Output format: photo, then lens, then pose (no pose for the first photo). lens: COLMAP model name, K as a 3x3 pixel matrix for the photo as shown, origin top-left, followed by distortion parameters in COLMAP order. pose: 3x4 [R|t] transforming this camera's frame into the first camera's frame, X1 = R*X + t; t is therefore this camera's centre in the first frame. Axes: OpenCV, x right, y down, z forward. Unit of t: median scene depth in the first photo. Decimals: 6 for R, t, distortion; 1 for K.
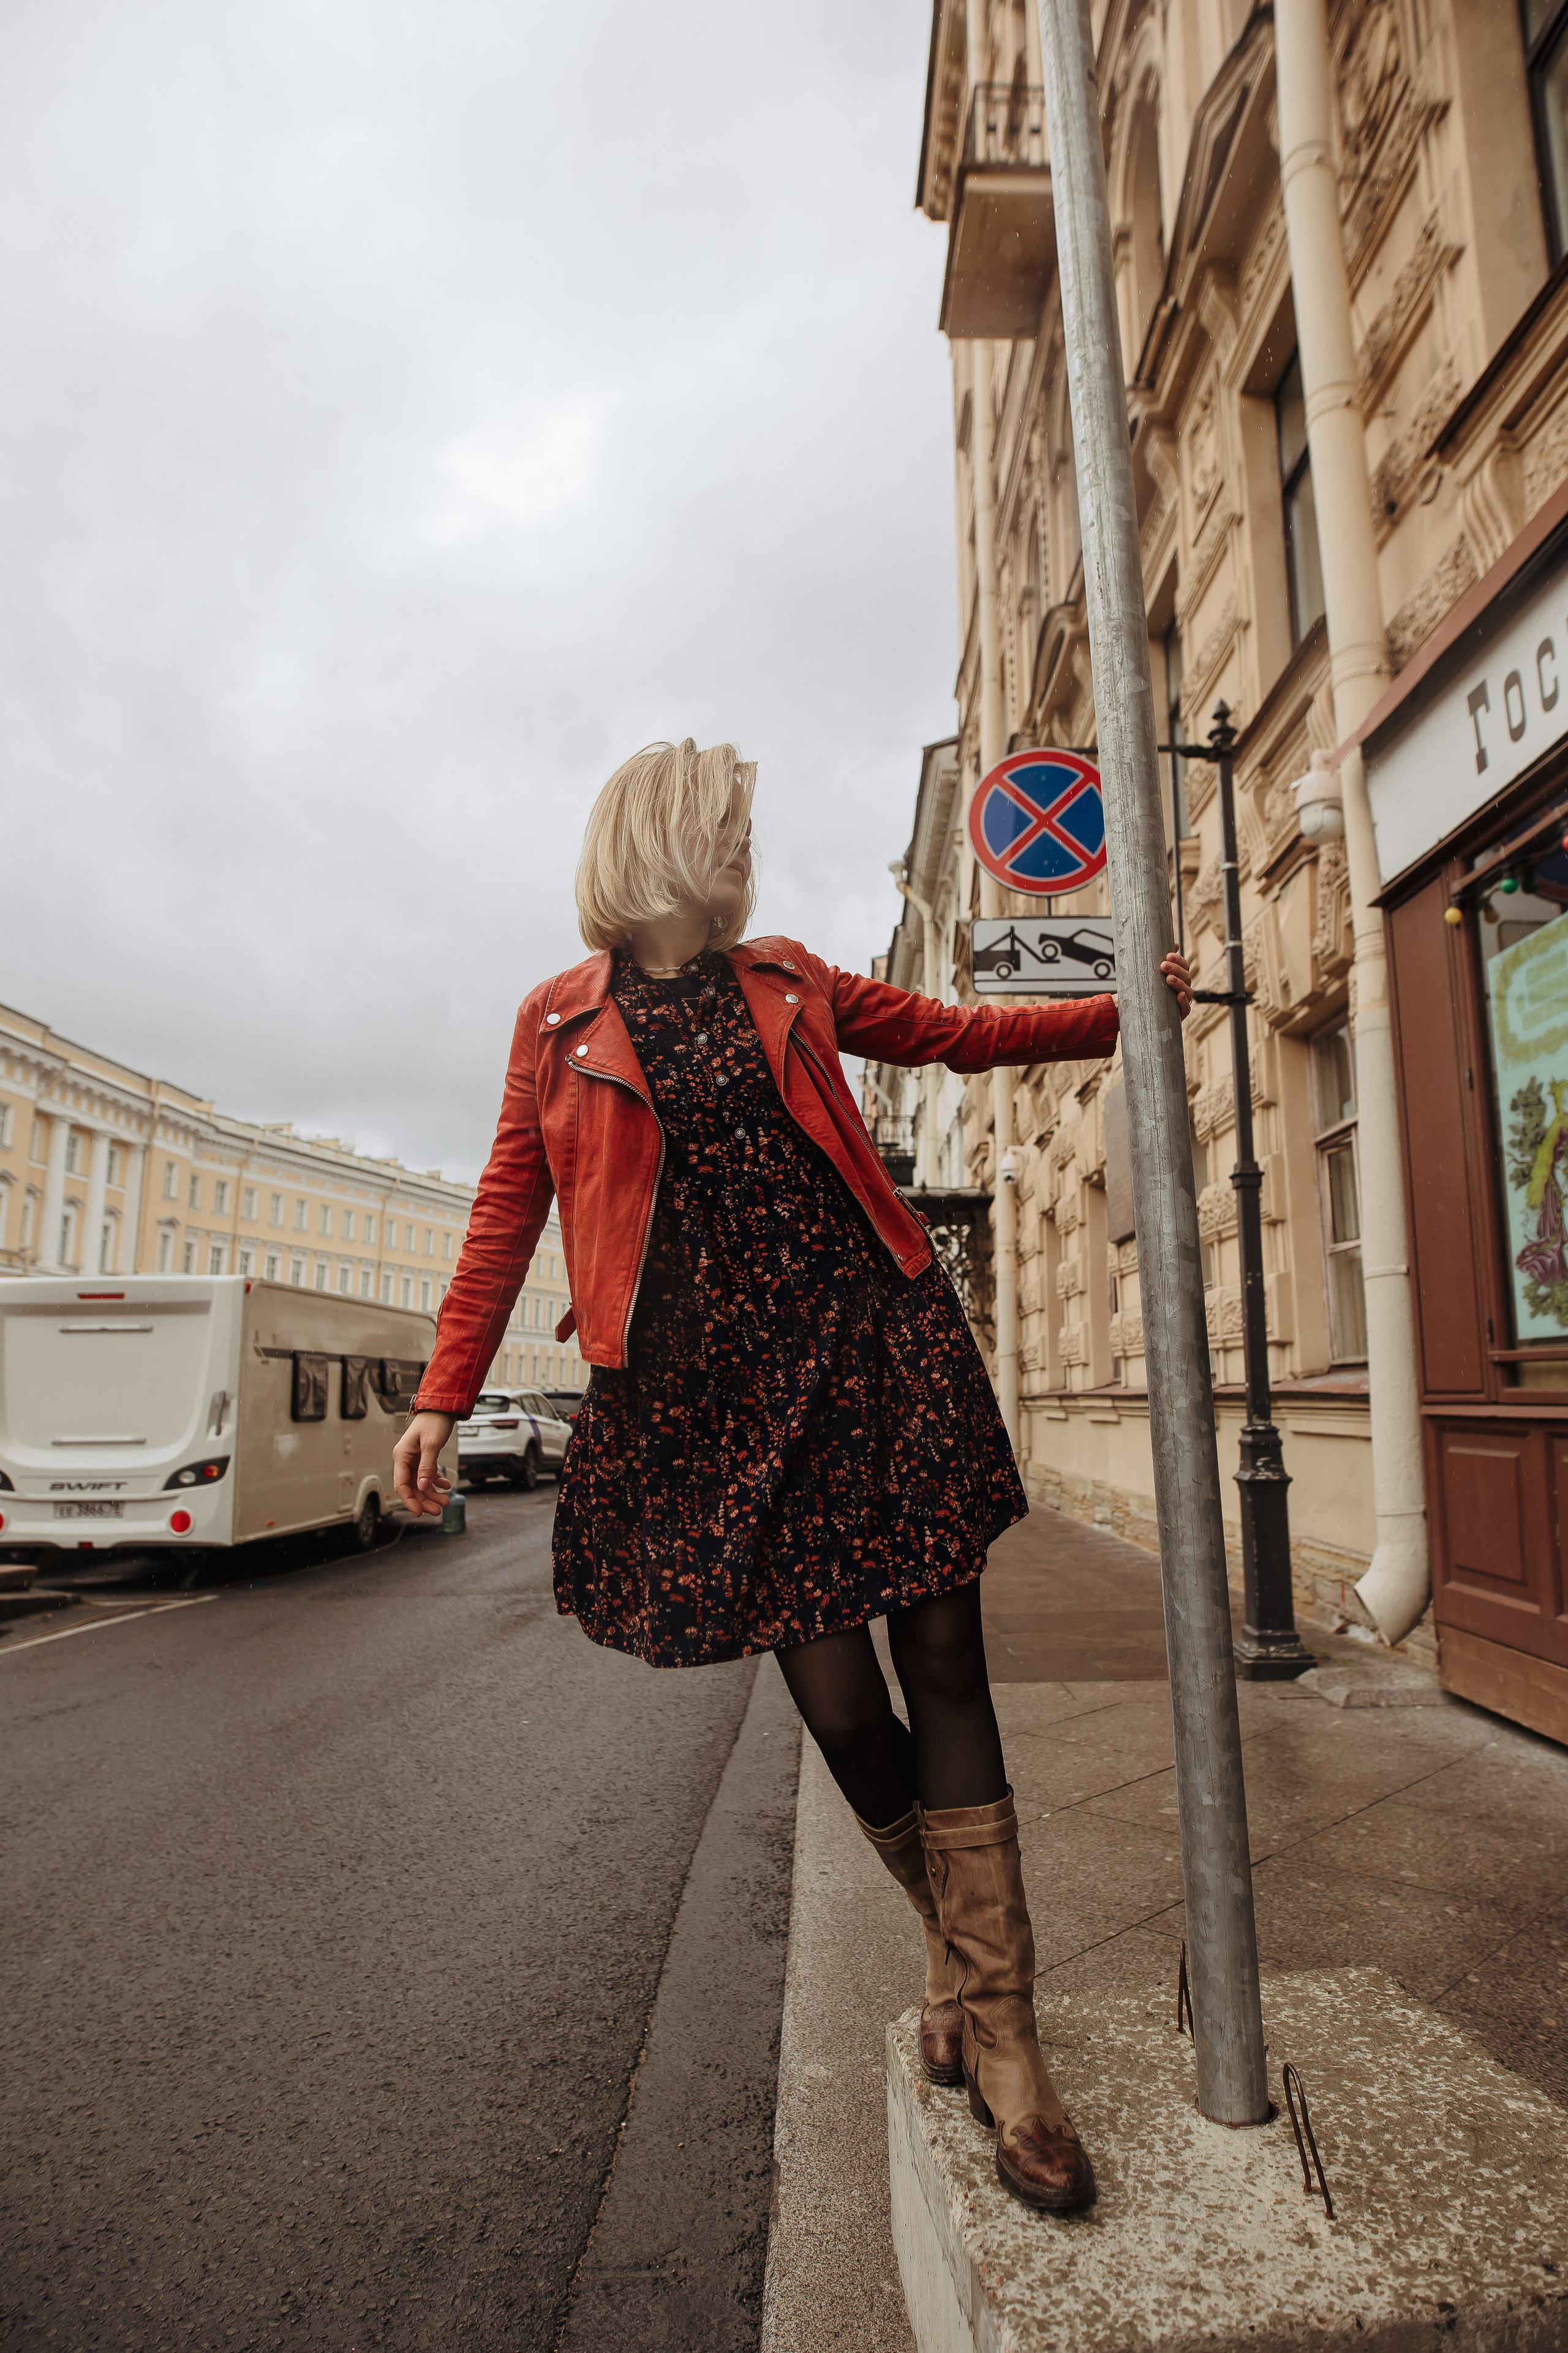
lens RADIAL K [[1369.6, 0, 790.4], [0, 1369.6, 1181.8], [0, 0, 1]] dist [-0.026050, 0.003976]
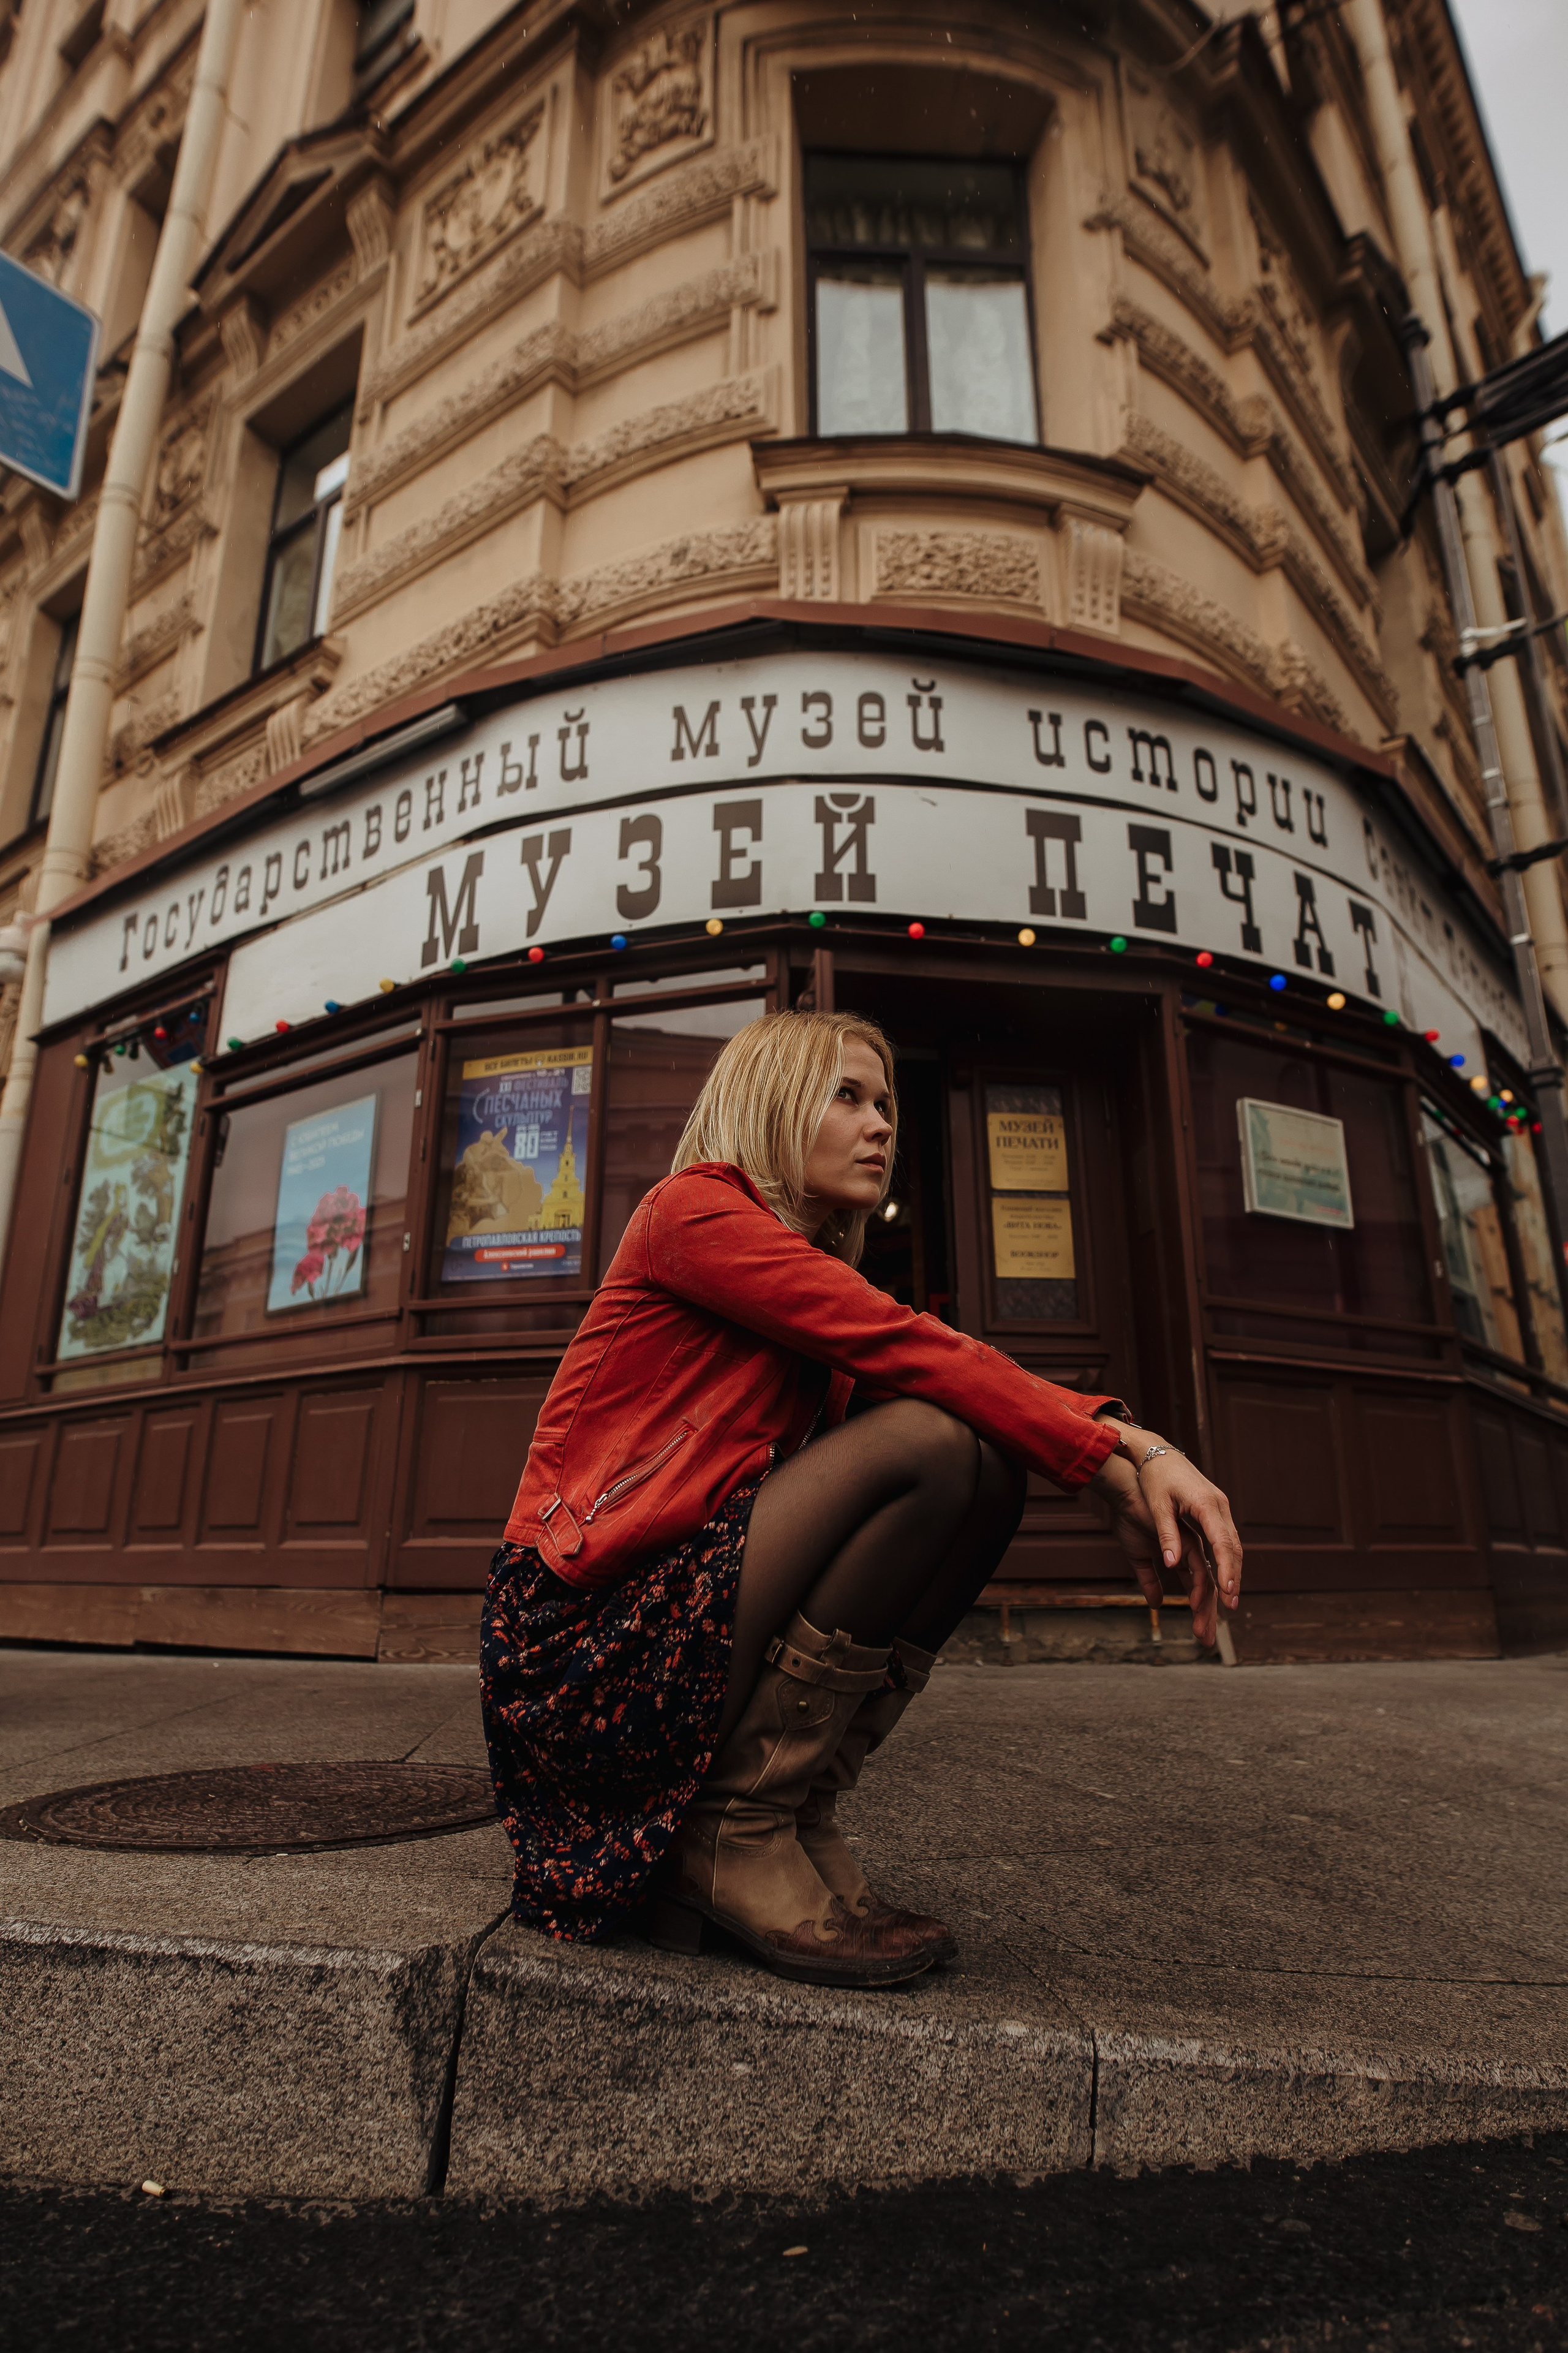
lens RADIAL K [[1369.6, 0, 790.4], [0, 1369.6, 1181.8], [0, 0, 1]] dist [-0.026050, 0.003976]
pose [[0.601823, 0.225955, 0.765998, -0.103115], [-0.124113, 0.973950, -0.189784, 0.087072], [-0.788927, 0.019146, 0.614189, -0.374987]]
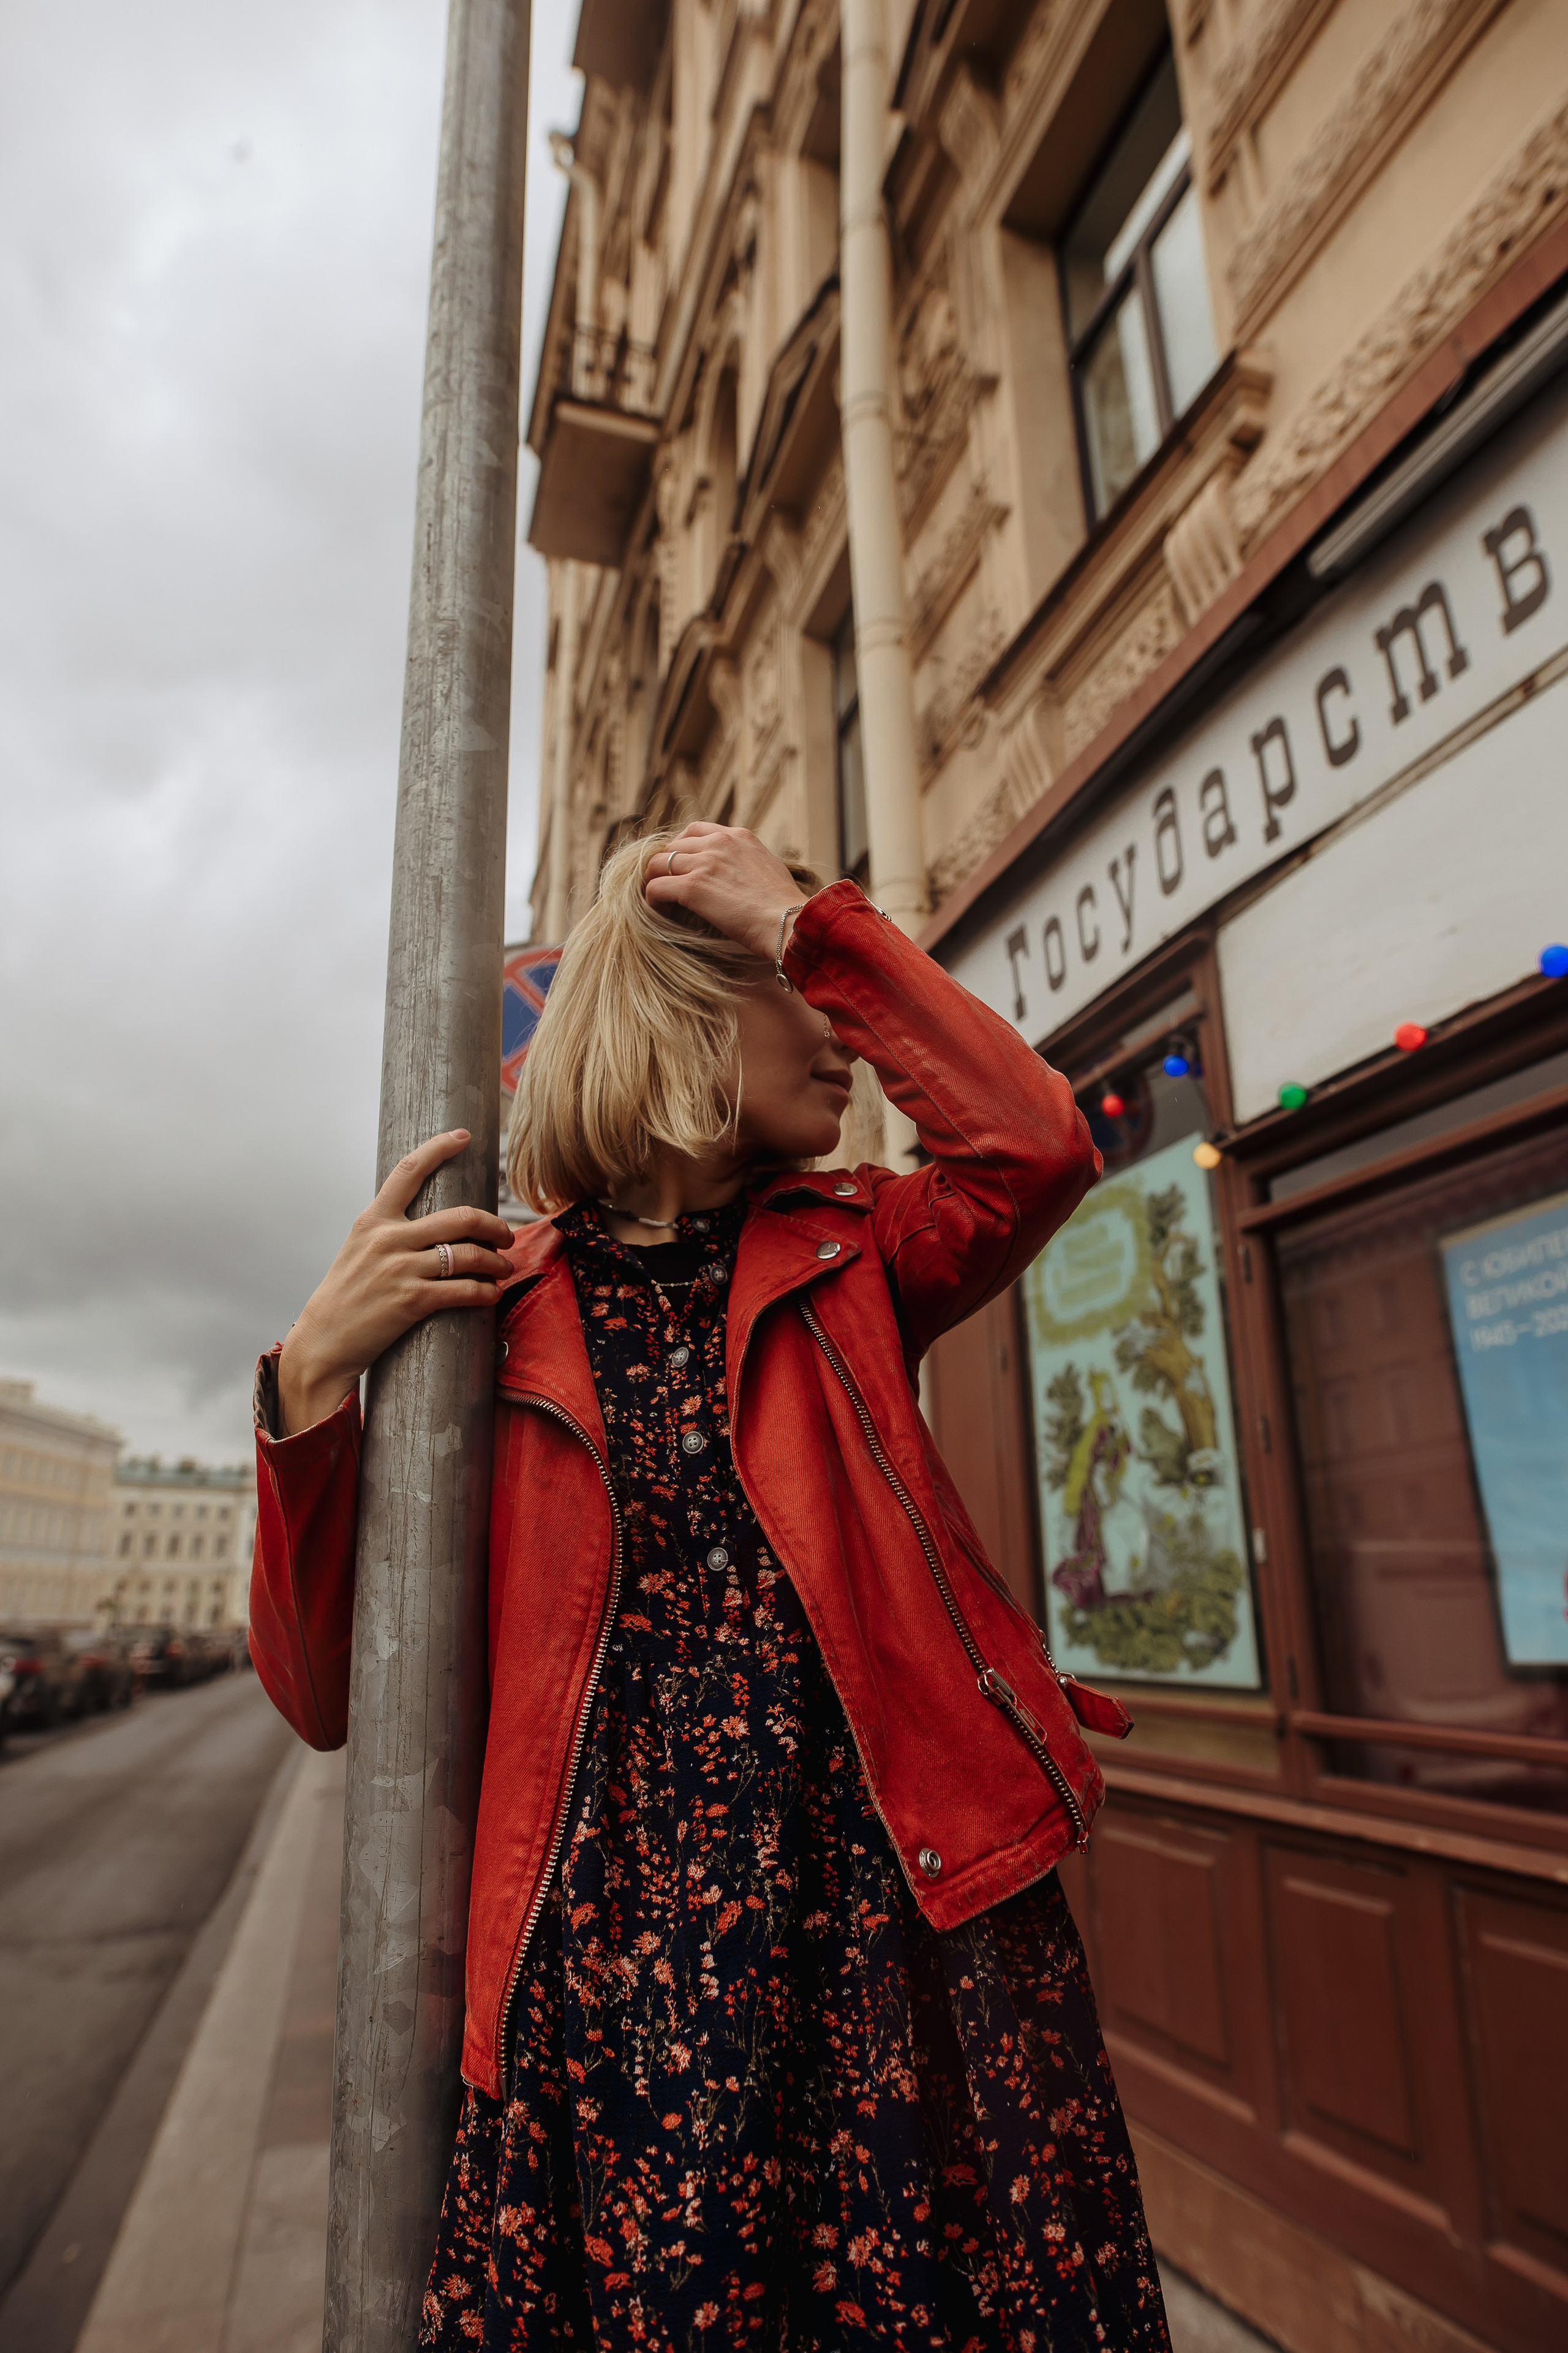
lens RADIAL K [[1362.9, 0, 788.8], [0, 1362.9, 1181.7], [0, 0, 1]] dist [-0.020834, -0.003145]
pose [[0.949724, 0.079639, 0.302789, 0.076756], [-0.033732, 0.987506, -0.153930, -0.040200], [-0.311265, 0.135978, 0.940545, 0.166971]]
